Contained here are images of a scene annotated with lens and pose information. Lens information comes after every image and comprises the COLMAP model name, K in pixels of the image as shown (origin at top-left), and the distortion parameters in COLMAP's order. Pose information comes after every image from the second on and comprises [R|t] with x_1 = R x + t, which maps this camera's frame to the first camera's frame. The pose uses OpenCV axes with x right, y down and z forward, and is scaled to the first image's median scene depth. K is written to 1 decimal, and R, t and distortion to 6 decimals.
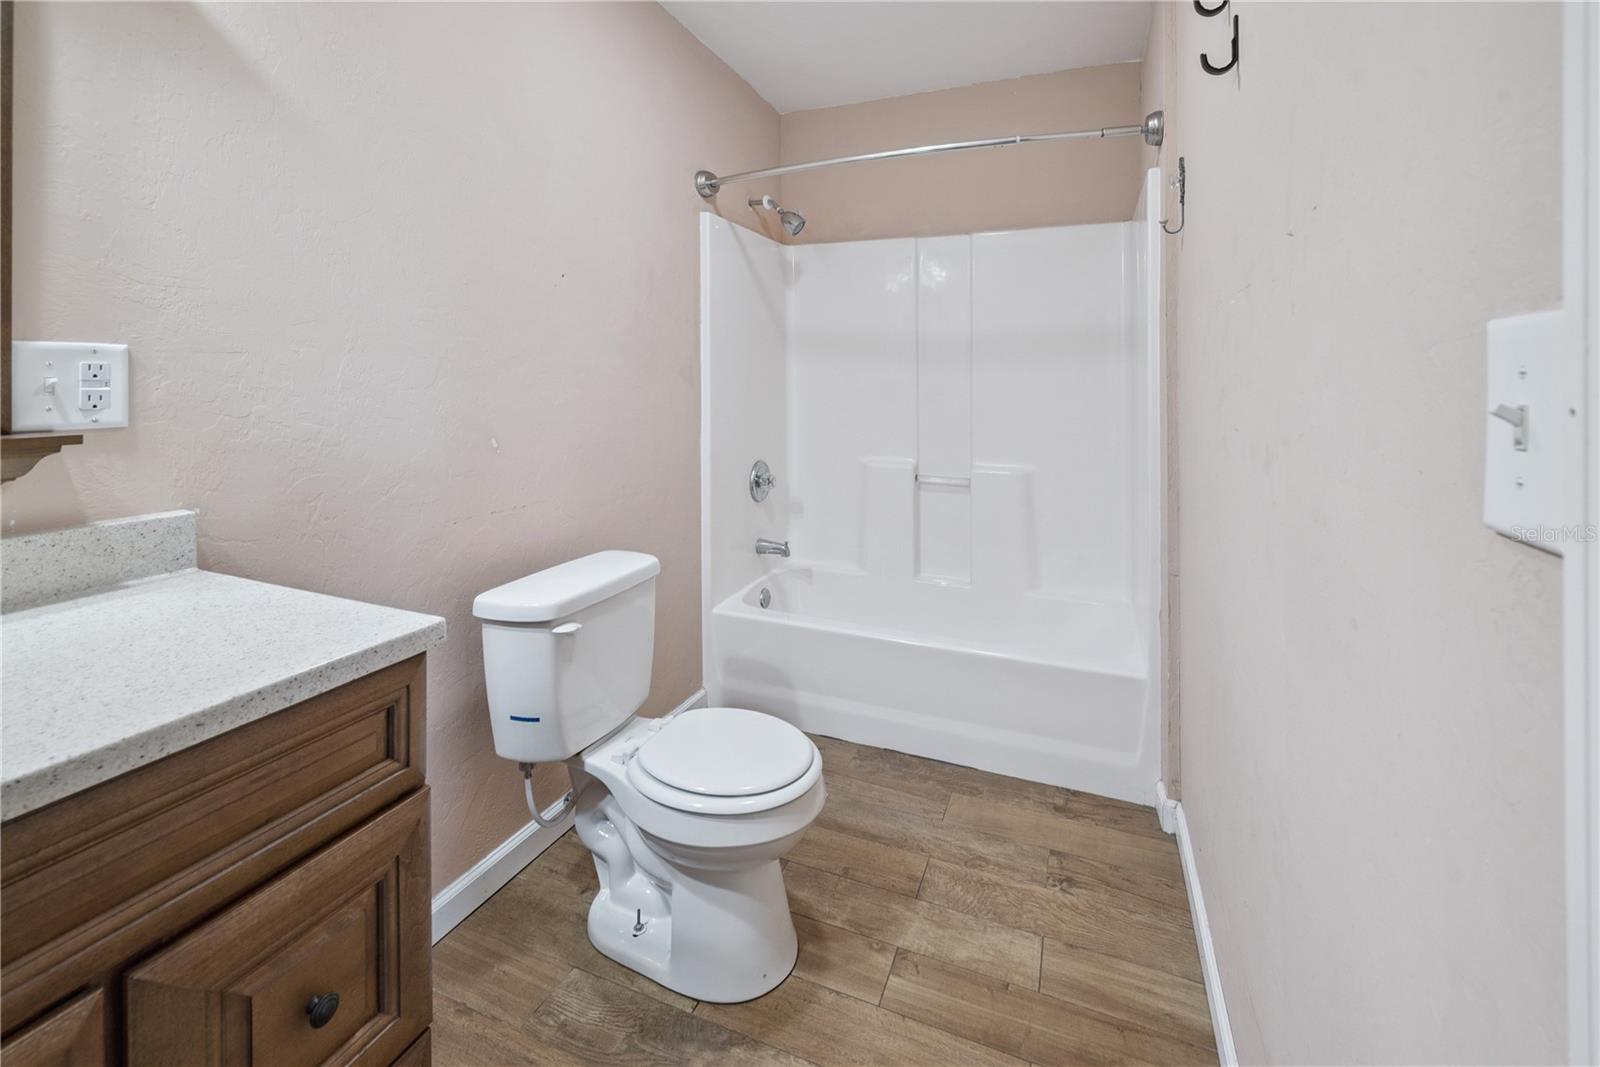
lens RADIAL K [[687.2, 0, 795.4], [0, 687.2, 380.4], [0, 0, 1]] dist [-0.000014, 0.000101]
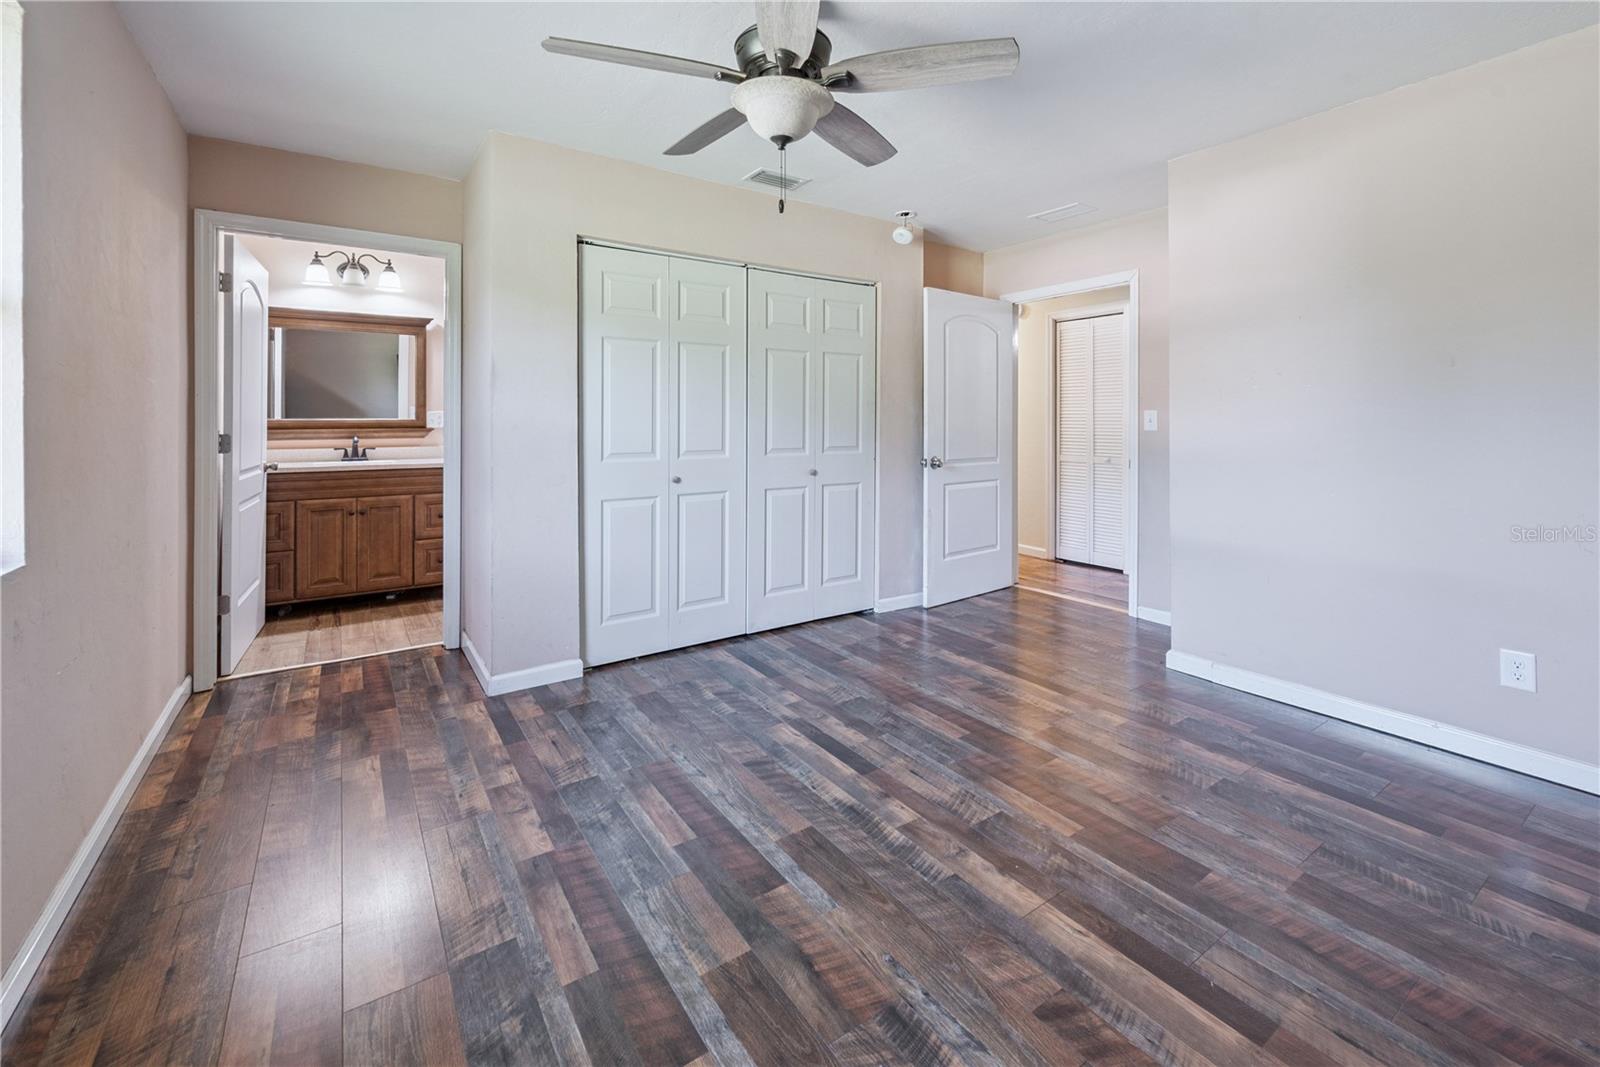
lens RADIAL K [[662.1, 0, 801.3], [0, 662.1, 420.2], [0, 0, 1]] dist [-0.000515, -0.000023]
pose [[0.844077, -0.003058, -0.536214, 3.136199], [0.001731, 0.999994, -0.002977, 0.023994], [0.536219, 0.001584, 0.844077, -1.388445]]
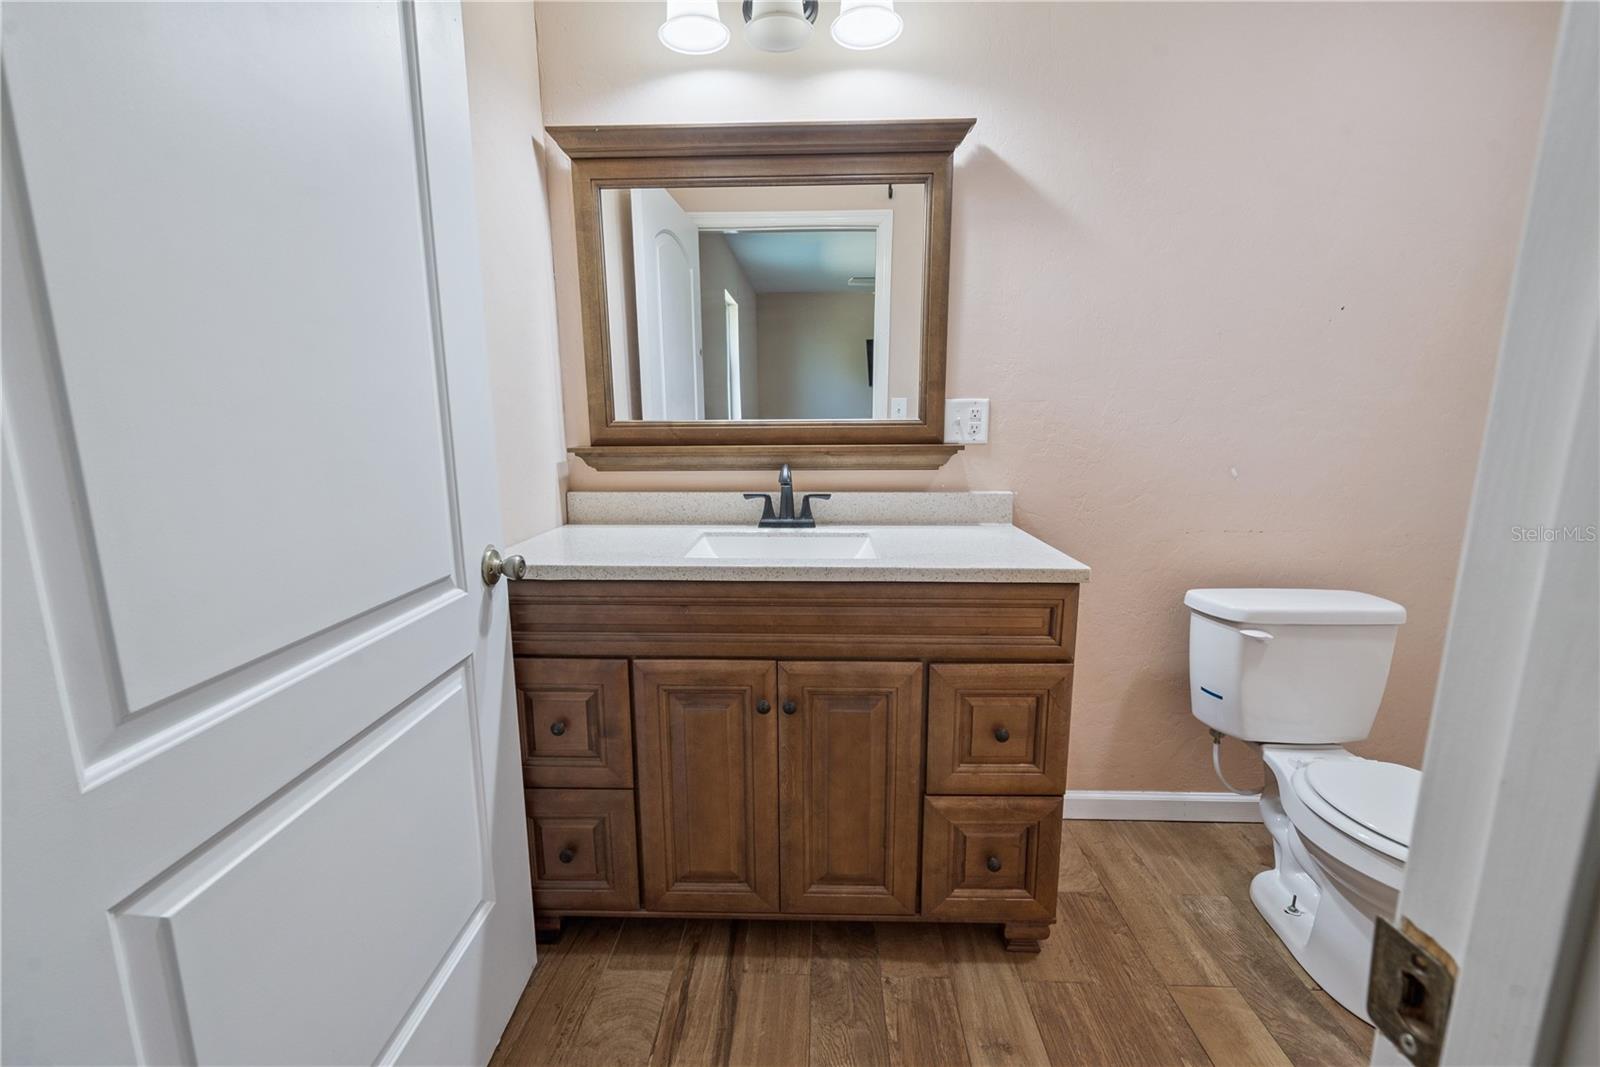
lens RADIAL K [[634.2, 0, 805.8], [0, 634.2, 536.1], [0, 0, 1]] dist [-0.000083, 0.000024]
pose [[0.362015, 0.156071, -0.919014, 0.398283], [0.004555, 0.985576, 0.169169, 0.017247], [0.932161, -0.065428, 0.356083, -0.084190]]
